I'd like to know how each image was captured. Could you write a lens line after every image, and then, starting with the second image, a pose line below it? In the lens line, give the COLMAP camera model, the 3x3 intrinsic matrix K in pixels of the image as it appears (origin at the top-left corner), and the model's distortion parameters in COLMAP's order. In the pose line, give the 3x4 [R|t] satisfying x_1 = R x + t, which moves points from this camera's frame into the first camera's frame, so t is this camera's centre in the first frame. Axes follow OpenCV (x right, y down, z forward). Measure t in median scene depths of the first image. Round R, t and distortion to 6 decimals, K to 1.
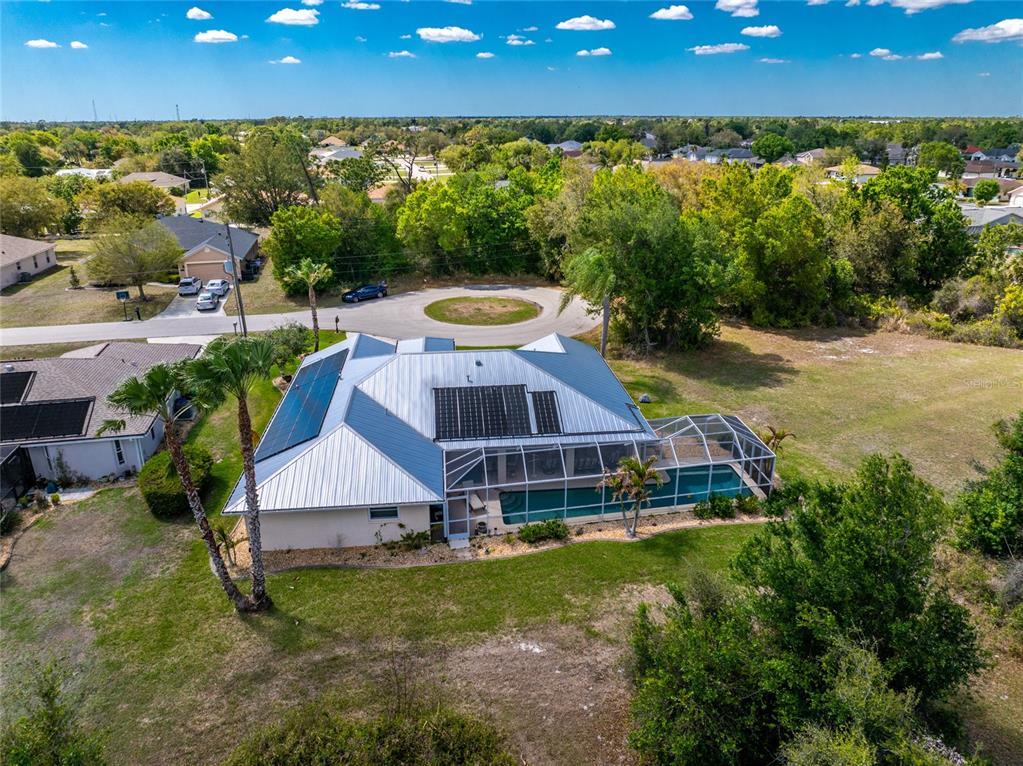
lens RADIAL K [[730.2, 0, 510.8], [0, 730.2, 376.4], [0, 0, 1]] dist [-0.047698, 0.016349]
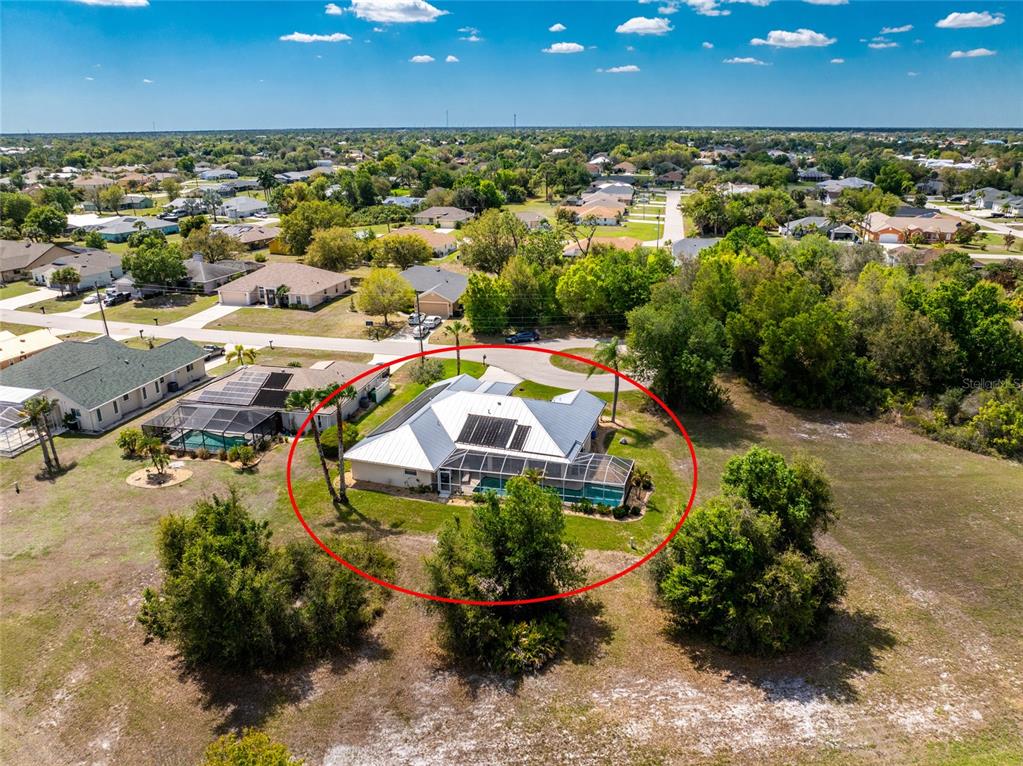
lens RADIAL K [[730.2, 0, 508.2], [0, 730.2, 378.2], [0, 0, 1]] dist [-0.047698, 0.016349]
pose [[0.910014, 0.135594, -0.391776, 0.453206], [-0.137926, 0.990191, 0.022332, -0.083557], [0.390961, 0.033714, 0.919790, -0.416428]]
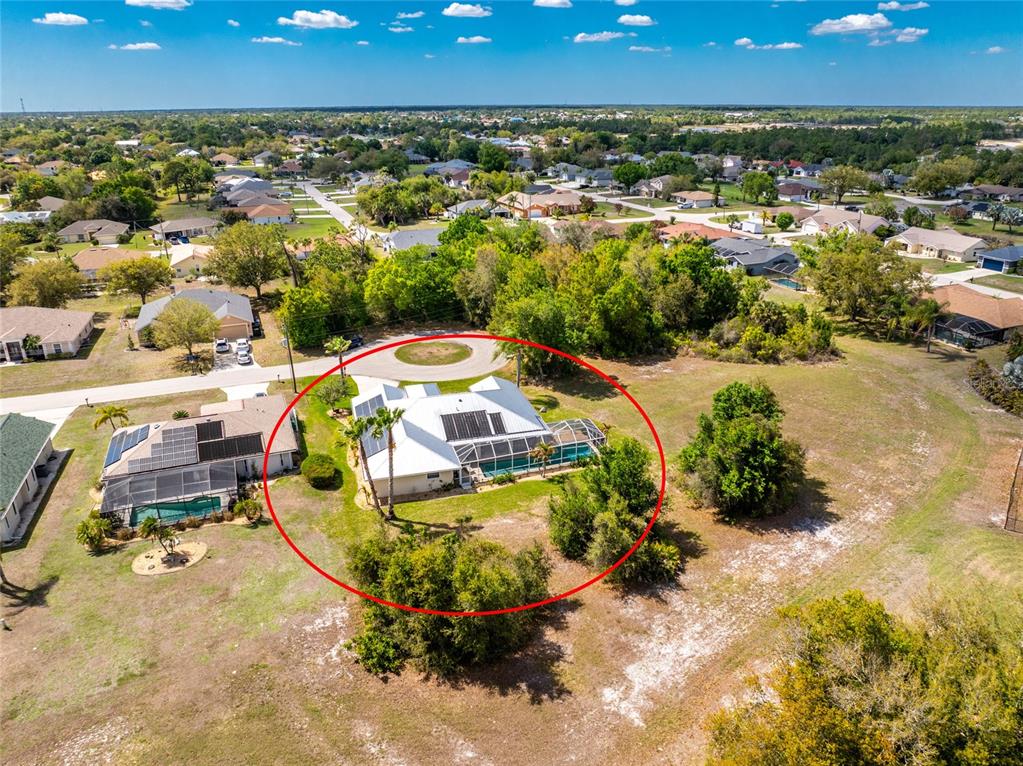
lens RADIAL K [[730.2, 0, 517.3], [0, 730.2, 386.2], [0, 0, 1]] dist [-0.047698, 0.016349]
pose [[0.985154, -0.061220, 0.160385, -0.142978], [0.056579, 0.997841, 0.033350, -0.078505], [-0.162081, -0.023780, 0.986491, -0.668993]]
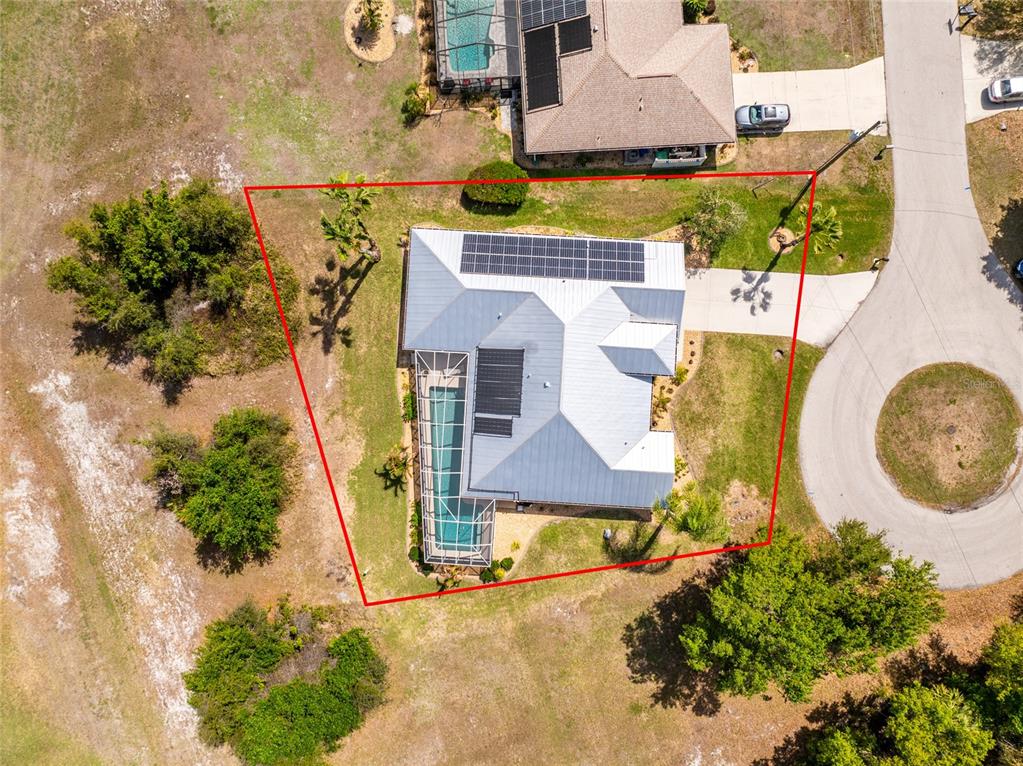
lens RADIAL K [[730.2, 0, 504.8], [0, 730.2, 379.2], [0, 0, 1]] dist [-0.047698, 0.016349]
pose [[-0.158662, 0.987206, -0.015807, -0.015369], [-0.312504, -0.035026, 0.949270, -0.850854], [0.936572, 0.155553, 0.314063, 0.366748]]
